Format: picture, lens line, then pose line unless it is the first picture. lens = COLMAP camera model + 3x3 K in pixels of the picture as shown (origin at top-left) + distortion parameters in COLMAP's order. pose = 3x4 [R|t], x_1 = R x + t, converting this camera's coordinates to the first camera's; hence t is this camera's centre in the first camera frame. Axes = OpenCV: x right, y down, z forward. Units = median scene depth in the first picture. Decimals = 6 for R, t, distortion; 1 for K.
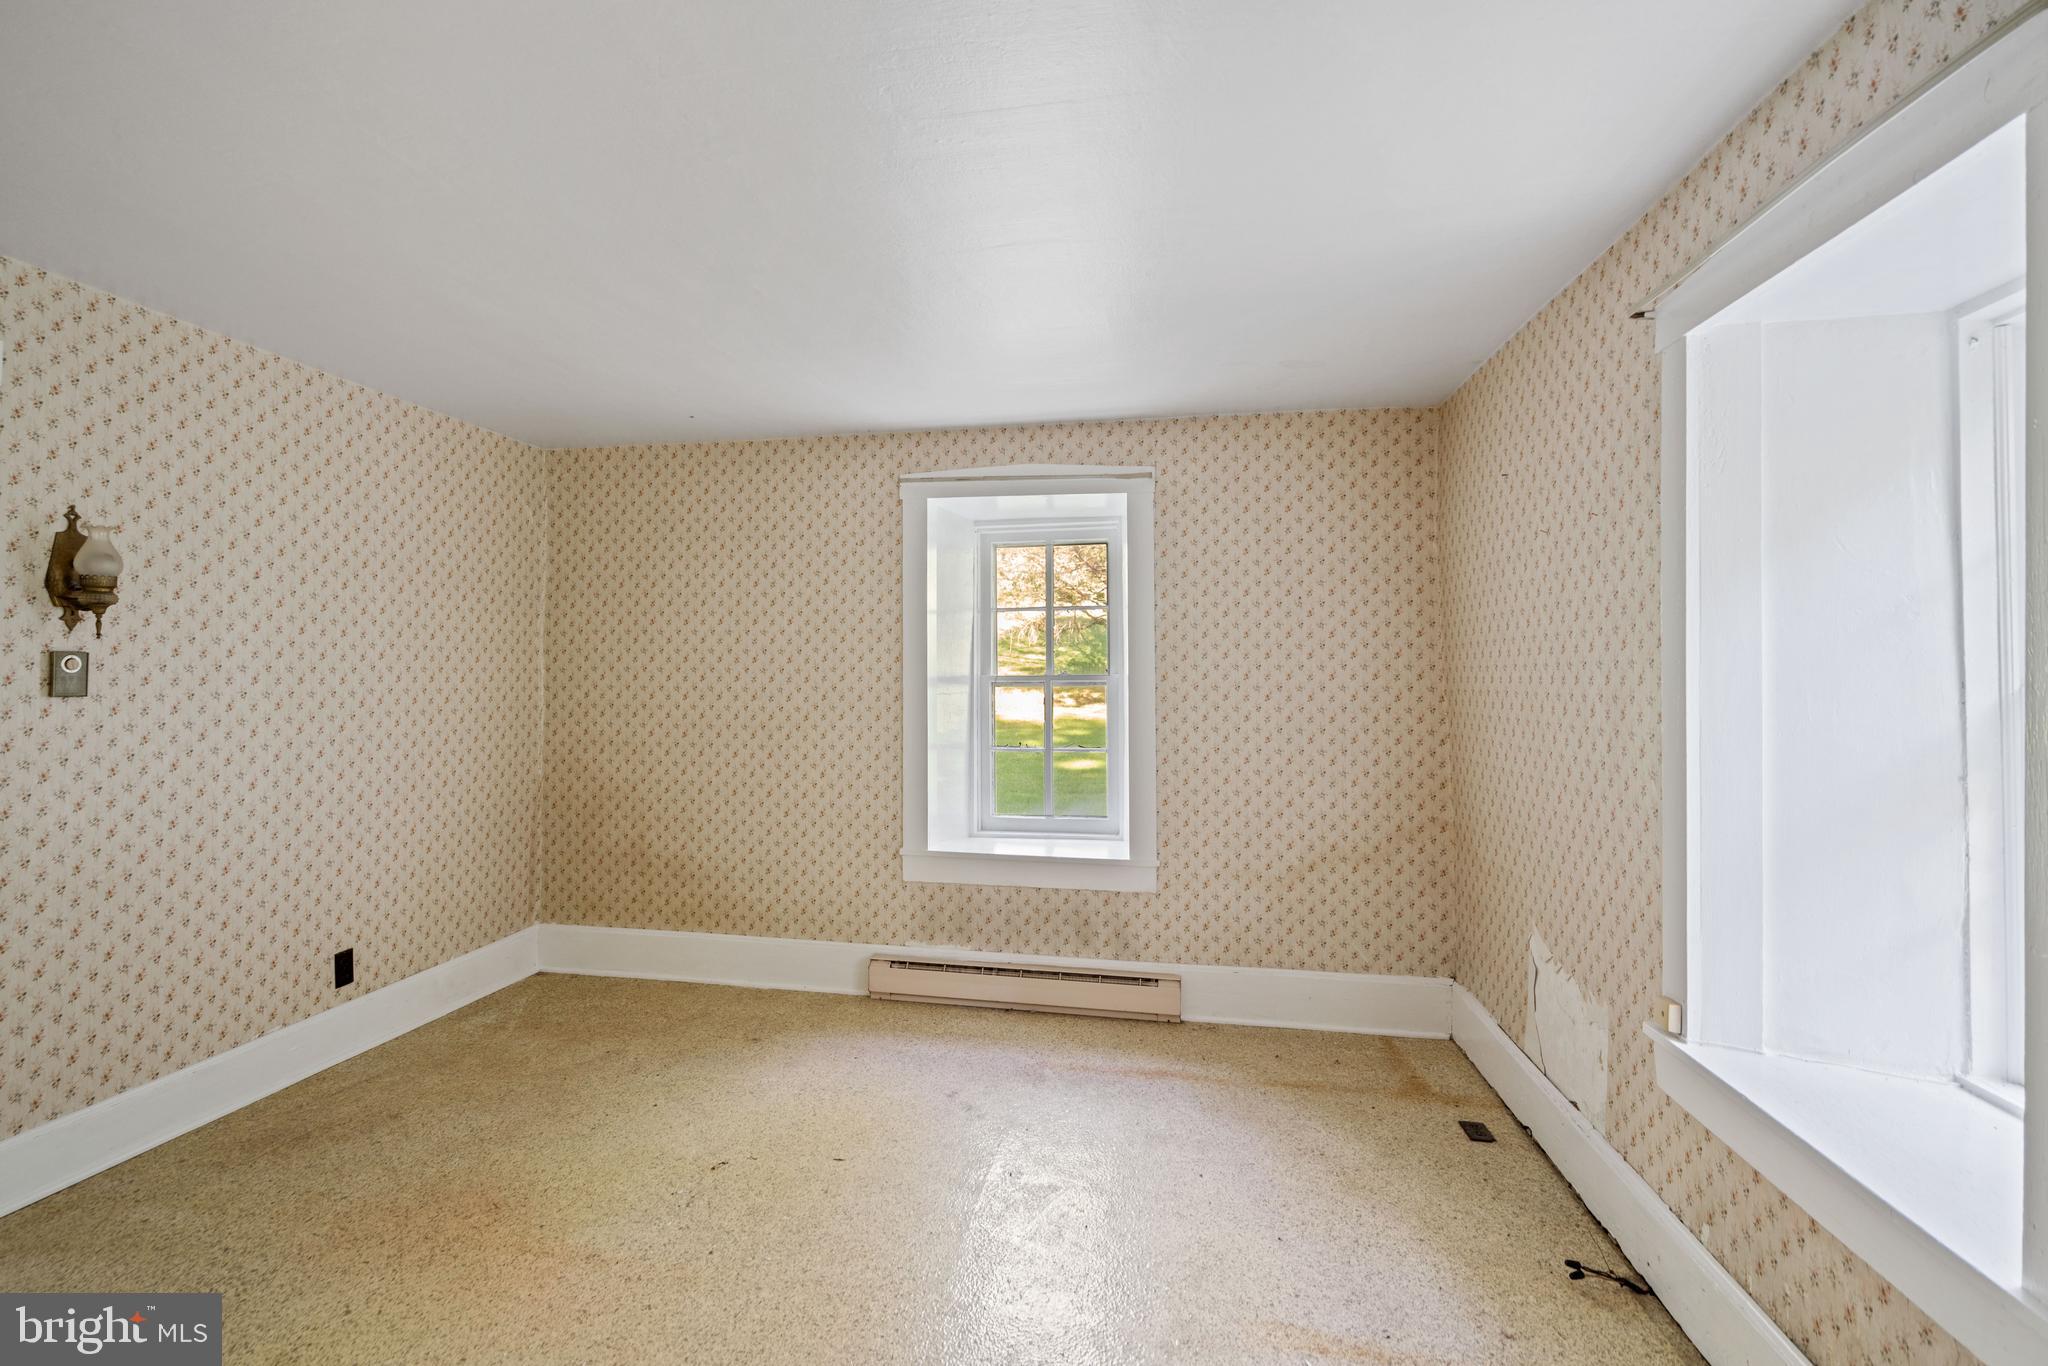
lens RADIAL K [[937.2, 0, 1014.5], [0, 937.2, 671.3], [0, 0, 1]] dist [0.000978, 0.001507]
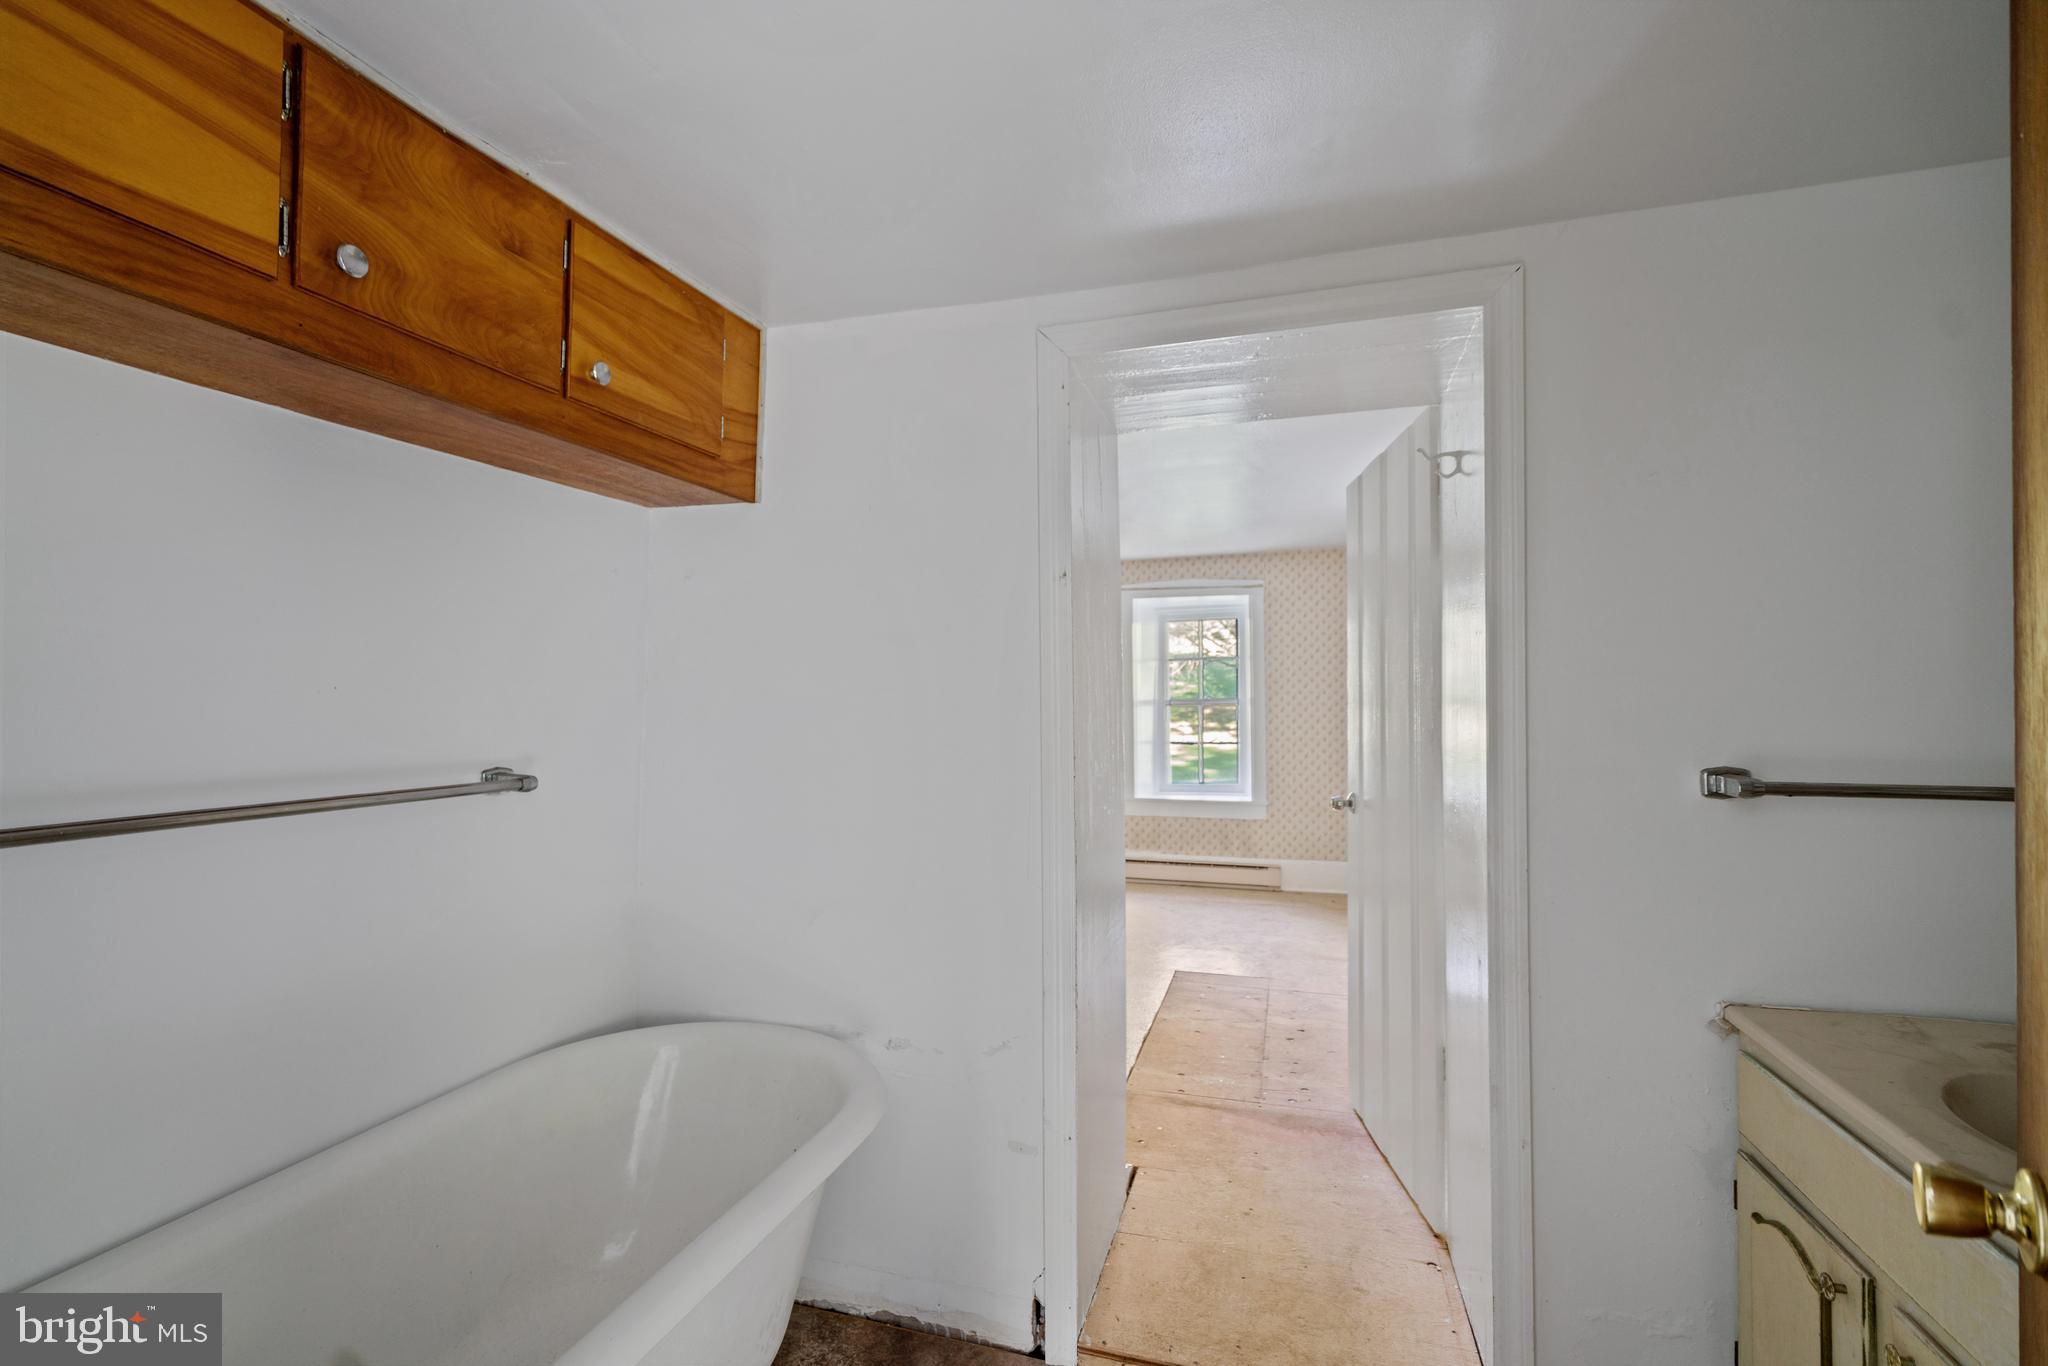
lens RADIAL K [[937.2, 0, 1022.0], [0, 937.2, 701.8], [0, 0, 1]] dist [0.000978, 0.001507]
pose [[0.992479, -0.005368, -0.122300, -0.090037], [0.004878, 0.999979, -0.004302, 0.017417], [0.122321, 0.003673, 0.992484, -0.818109]]
